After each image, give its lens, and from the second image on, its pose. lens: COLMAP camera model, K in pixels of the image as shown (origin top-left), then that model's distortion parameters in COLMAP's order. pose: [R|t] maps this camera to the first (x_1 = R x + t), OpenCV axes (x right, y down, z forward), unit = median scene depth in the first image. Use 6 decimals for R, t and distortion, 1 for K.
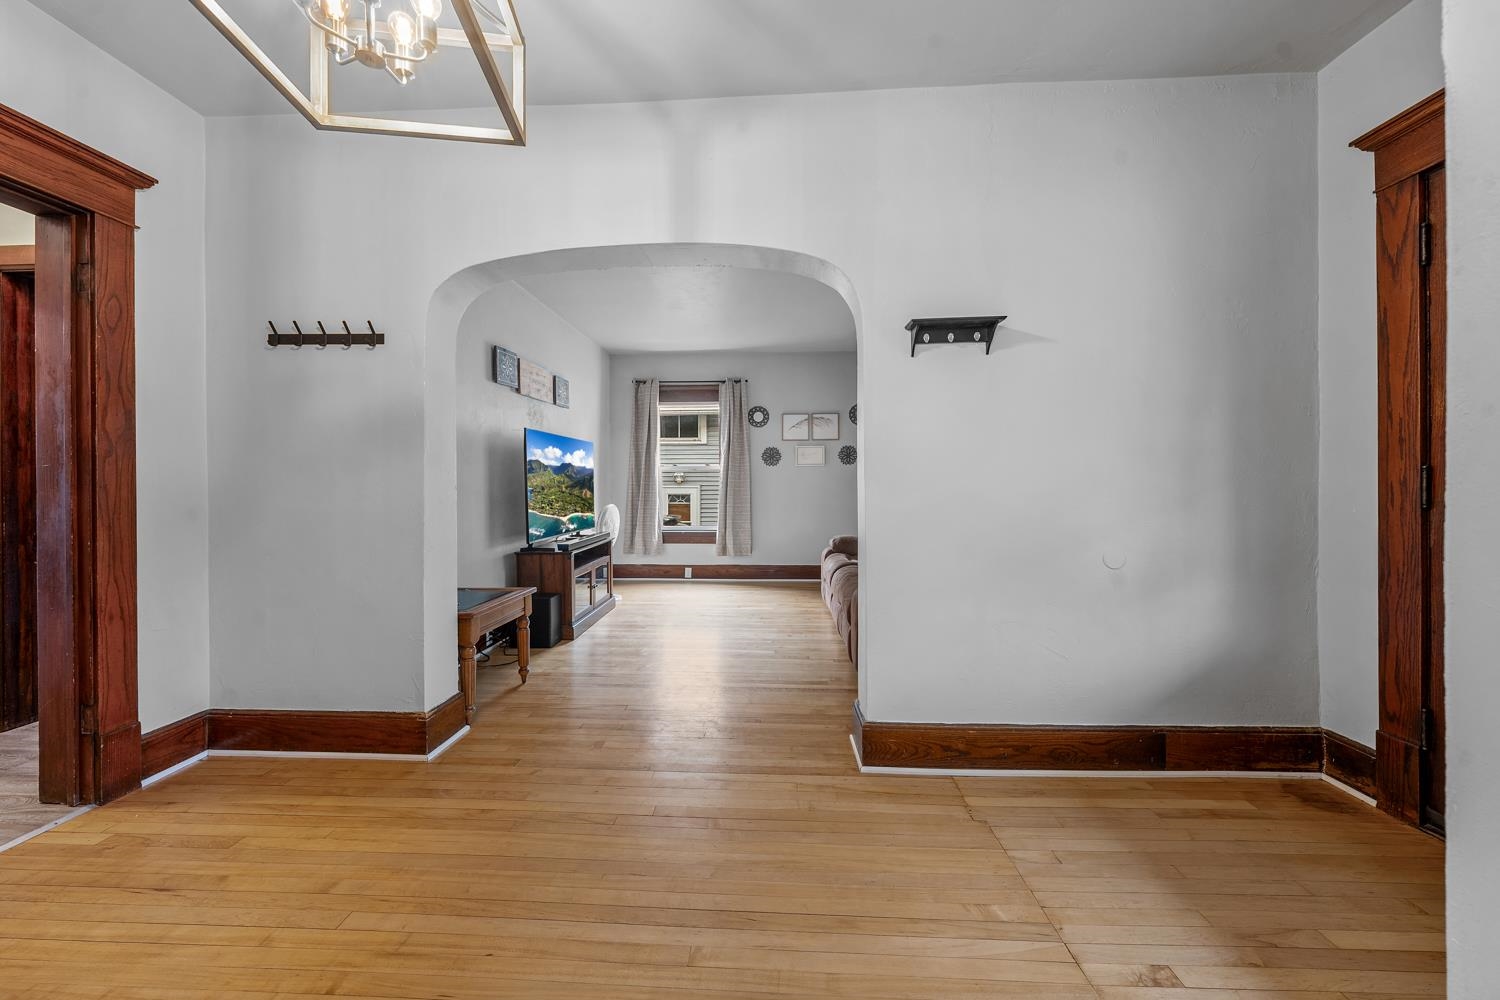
lens RADIAL K [[541.4, 0, 750.8], [0, 541.4, 492.6], [0, 0, 1]] dist [0.000873, 0.000090]
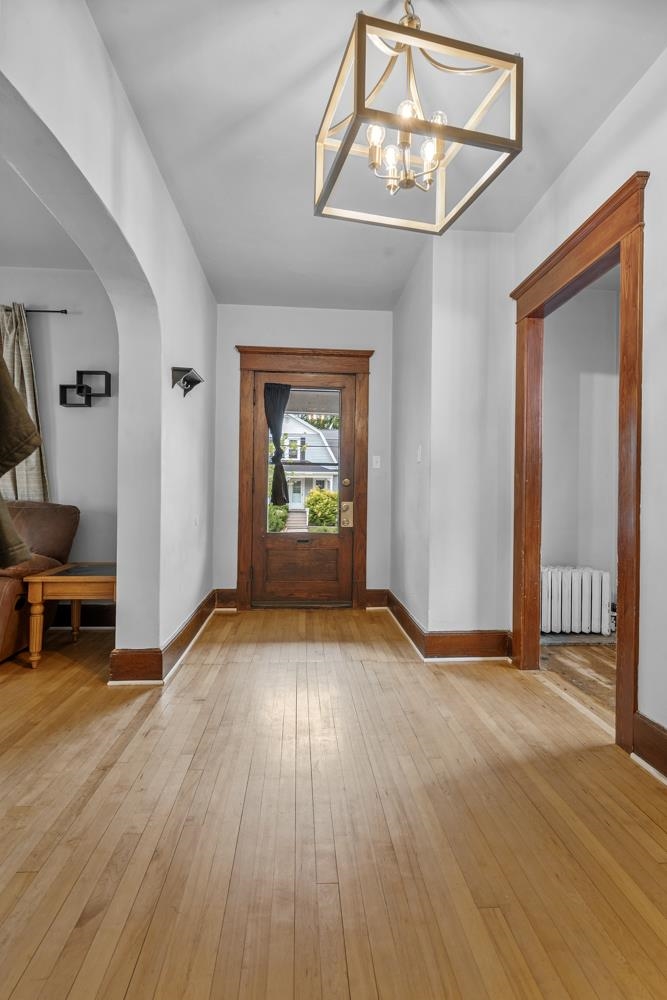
lens RADIAL K [[511.8, 0, 333.5], [0, 511.8, 500.0], [0, 0, 1]] dist [-0.001590, -0.000315]
pose [[-0.117541, 0.002671, 0.993064, -0.386261], [-0.002983, 0.999991, -0.003043, 0.020934], [-0.993064, -0.003320, -0.117532, 0.253648]]
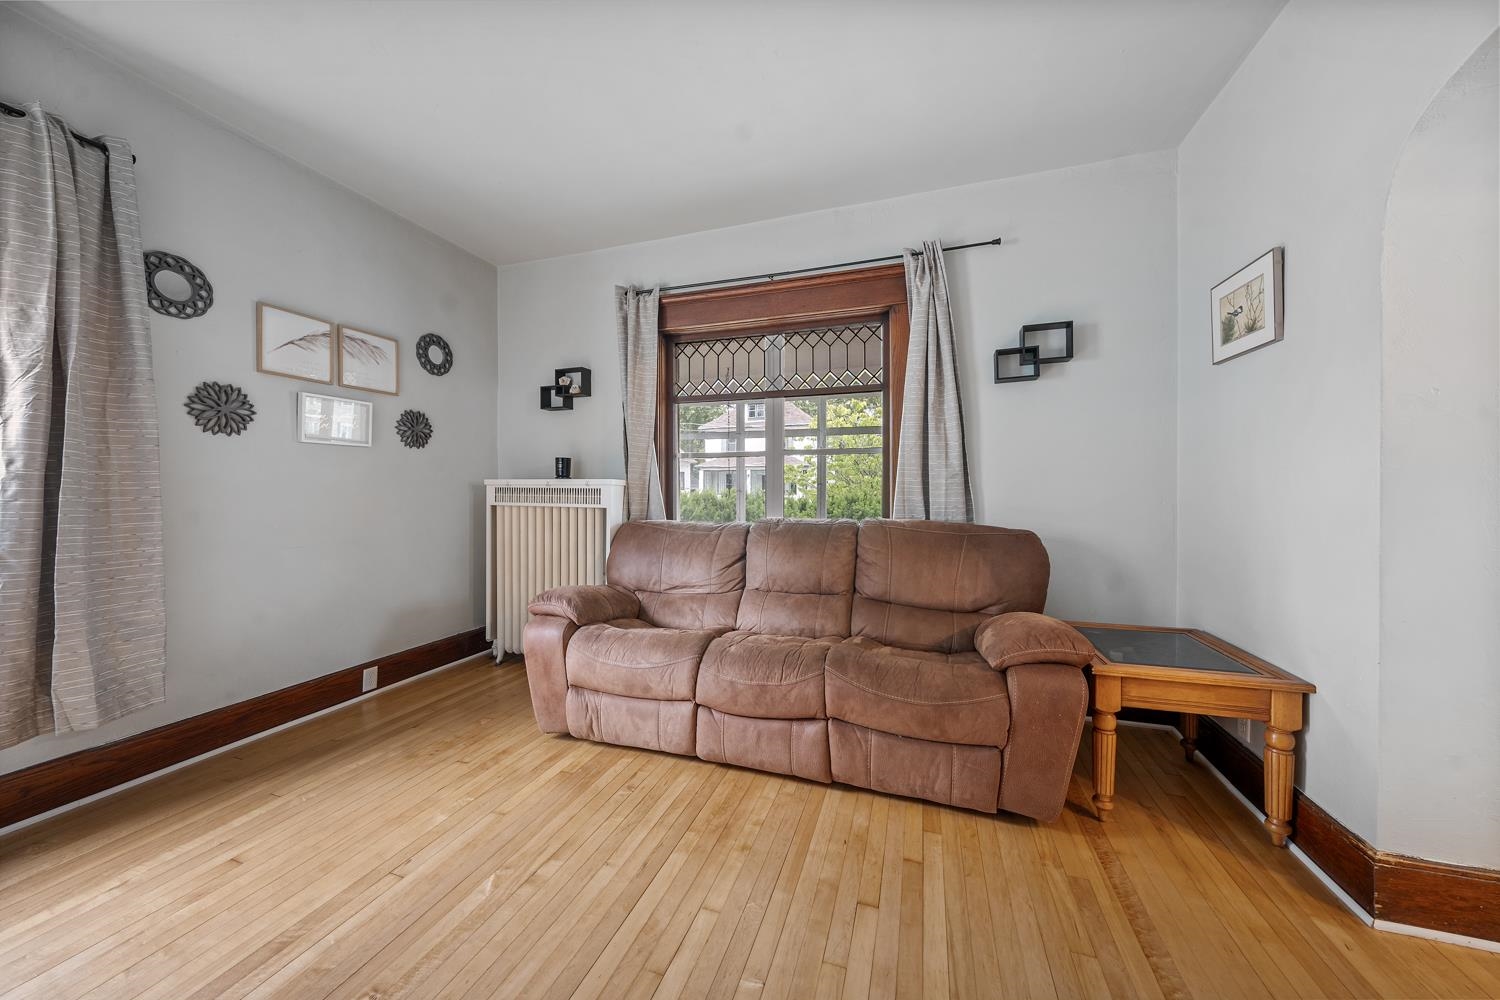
lens RADIAL K [[516.6, 0, 745.0], [0, 516.6, 496.6], [0, 0, 1]] dist [-0.001553, -0.000192]
pose [[0.277536, -0.005907, 0.960697, -0.201836], [0.015225, 0.999883, 0.001749, -0.002916], [-0.960594, 0.014141, 0.277594, 0.580746]]
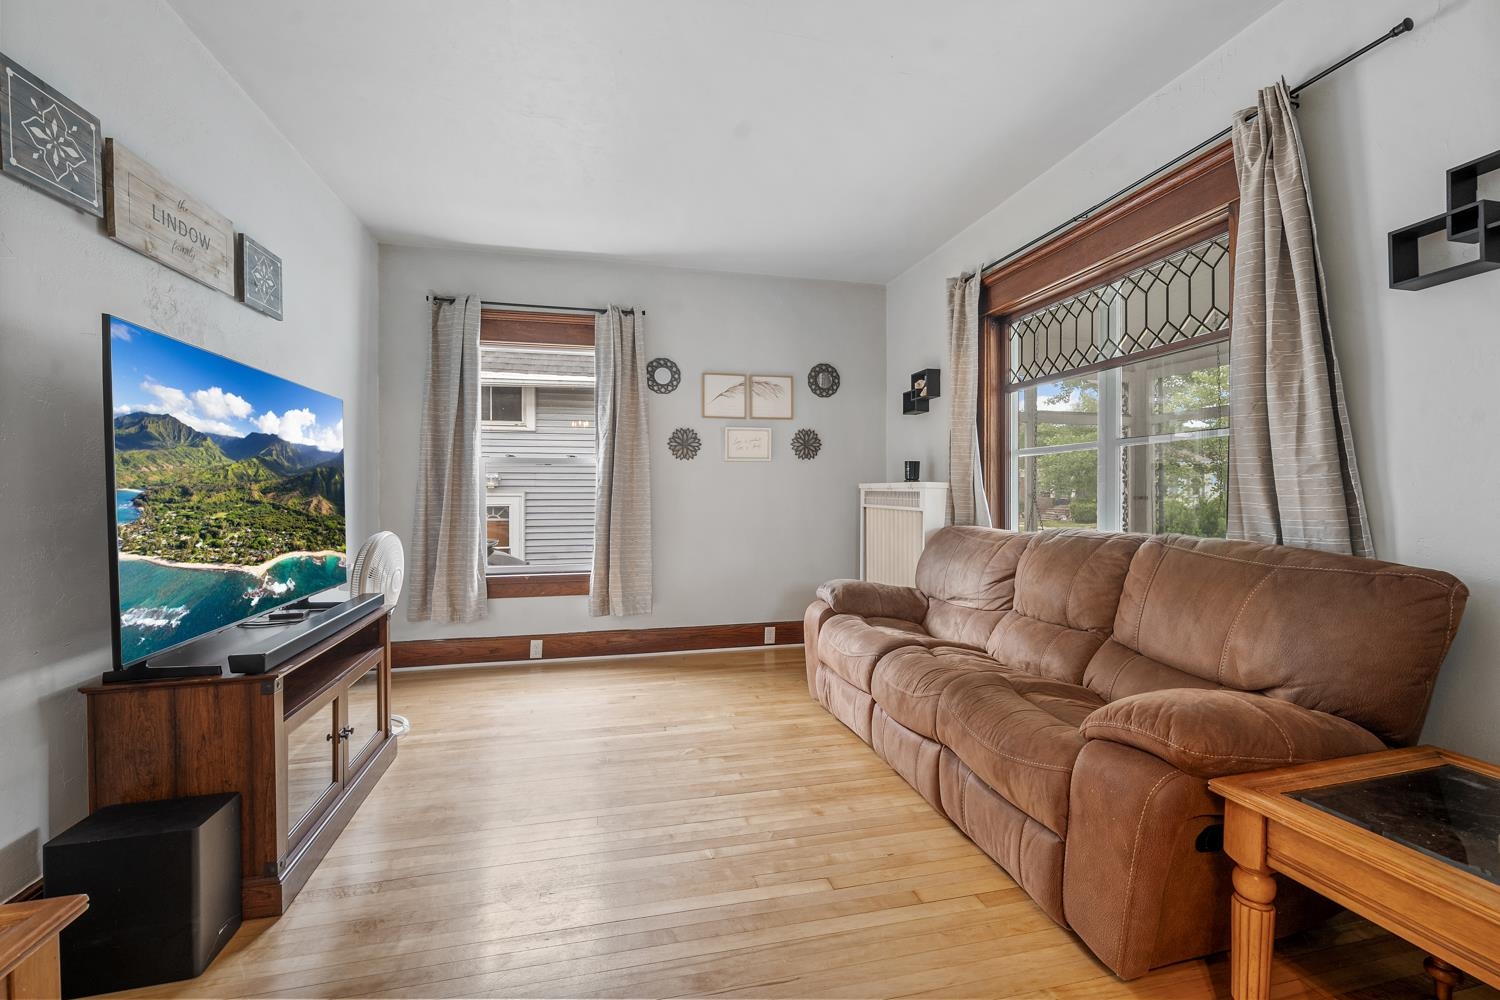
lens RADIAL K [[631.6, 0, 750.0], [0, 631.6, 500.0], [0, 0, 1]] dist [-0.002563, -0.000031]
pose [[0.958947, 0.001283, 0.283584, -0.091509], [0.001026, 0.999968, -0.007994, 0.000657], [-0.283585, 0.007957, 0.958914, 0.323144]]
